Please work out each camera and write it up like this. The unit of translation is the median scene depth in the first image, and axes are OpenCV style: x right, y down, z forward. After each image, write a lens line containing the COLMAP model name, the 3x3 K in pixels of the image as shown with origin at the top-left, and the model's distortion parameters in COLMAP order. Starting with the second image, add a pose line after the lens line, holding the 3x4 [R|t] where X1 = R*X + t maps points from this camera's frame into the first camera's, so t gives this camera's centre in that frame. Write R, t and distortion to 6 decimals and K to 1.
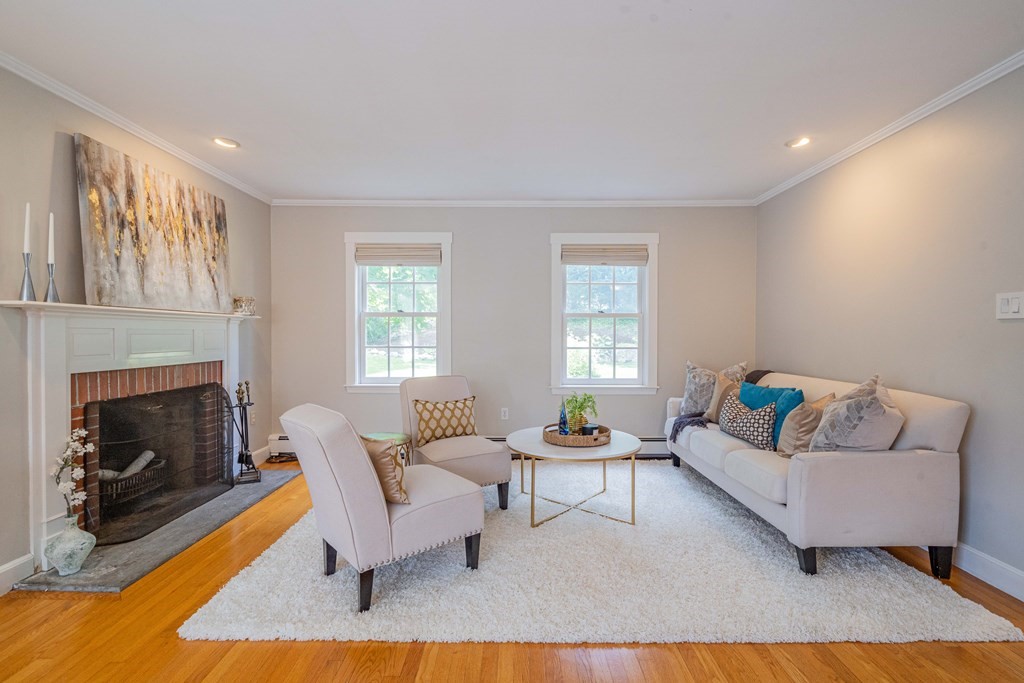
lens RADIAL K [[457.9, 0, 514.3], [0, 457.9, 343.2], [0, 0, 1]] dist [0.001802, 0.000550]
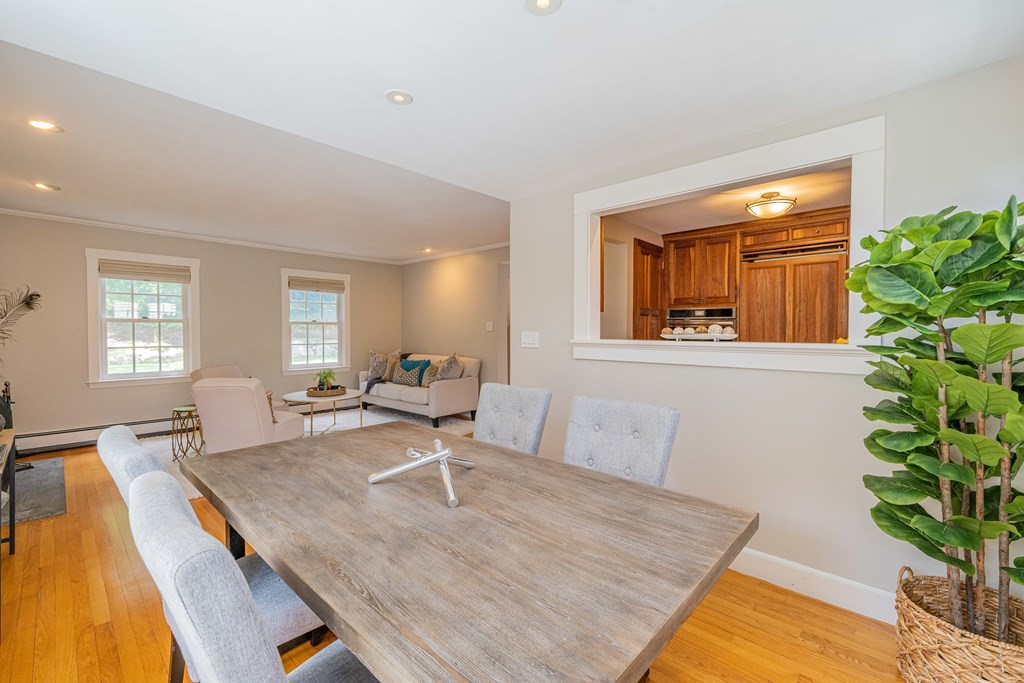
lens RADIAL K [[430.6, 0, 525.3], [0, 430.6, 337.9], [0, 0, 1]] dist [-0.002922, 0.002778]
pose [[0.660462, -0.012935, 0.750748, -0.616173], [0.013021, 0.999899, 0.005773, -0.012753], [-0.750746, 0.005963, 0.660564, -0.720827]]
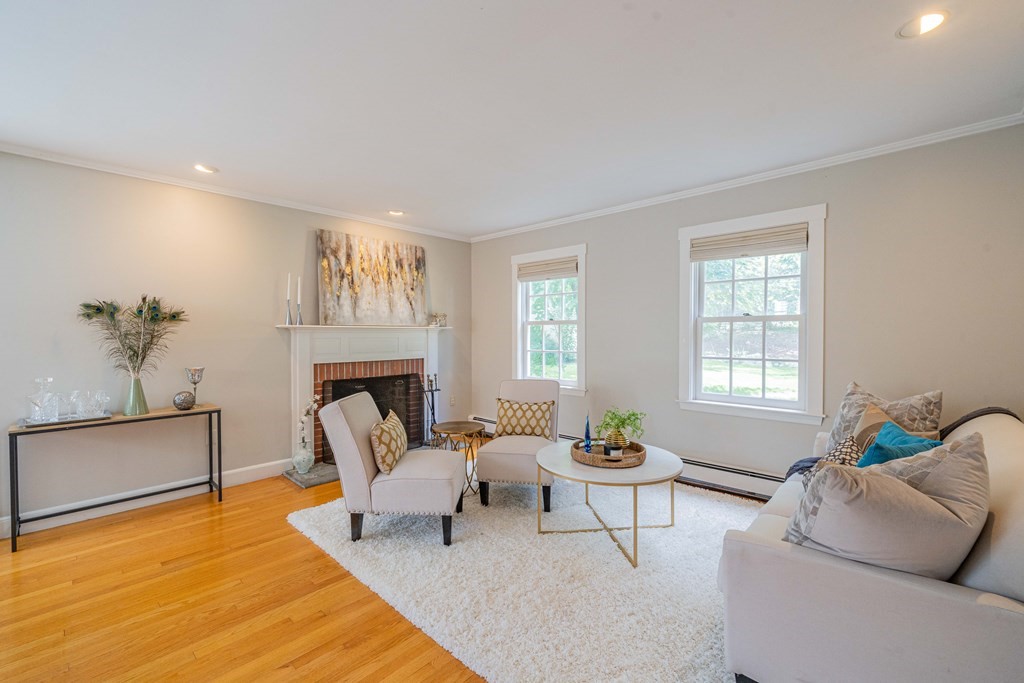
lens RADIAL K [[430.6, 0, 511.1], [0, 430.6, 344.6], [0, 0, 1]] dist [-0.002922, 0.002778]
pose [[0.732431, 0.013497, -0.680707, 0.564312], [-0.010665, 0.999908, 0.008351, -0.023255], [0.680758, 0.001143, 0.732508, 0.220463]]
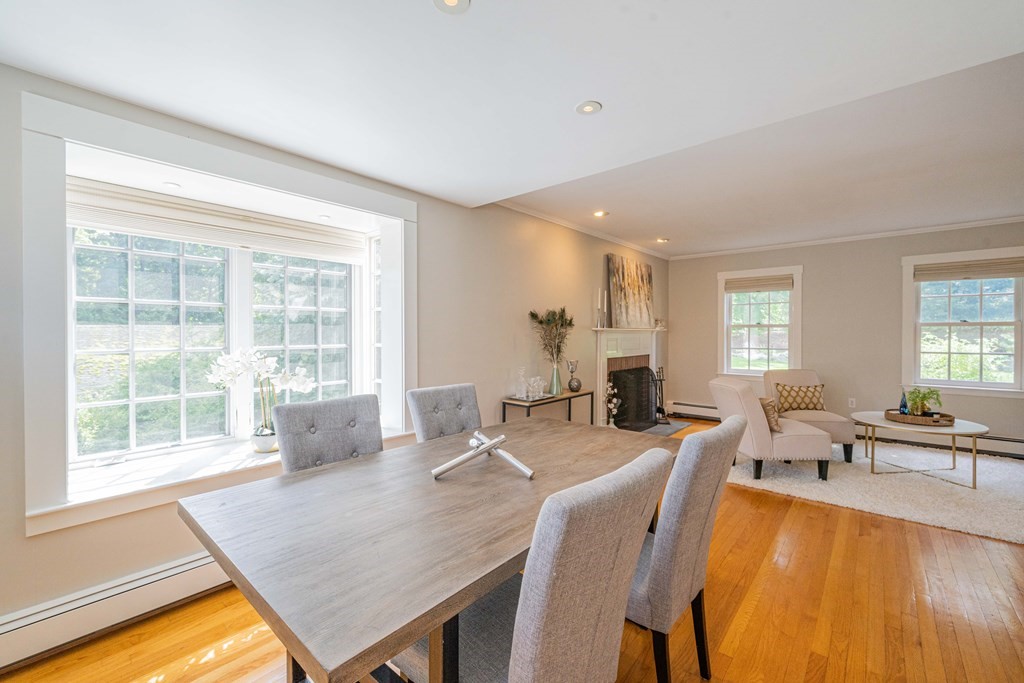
lens RADIAL K [[430.6, 0, 506.1], [0, 430.6, 336.6], [0, 0, 1]] dist [-0.002922, 0.002778]
pose [[0.754884, 0.001953, -0.655856, 0.050273], [-0.009532, 0.999923, -0.007994, -0.015523], [0.655789, 0.012287, 0.754844, -0.728138]]
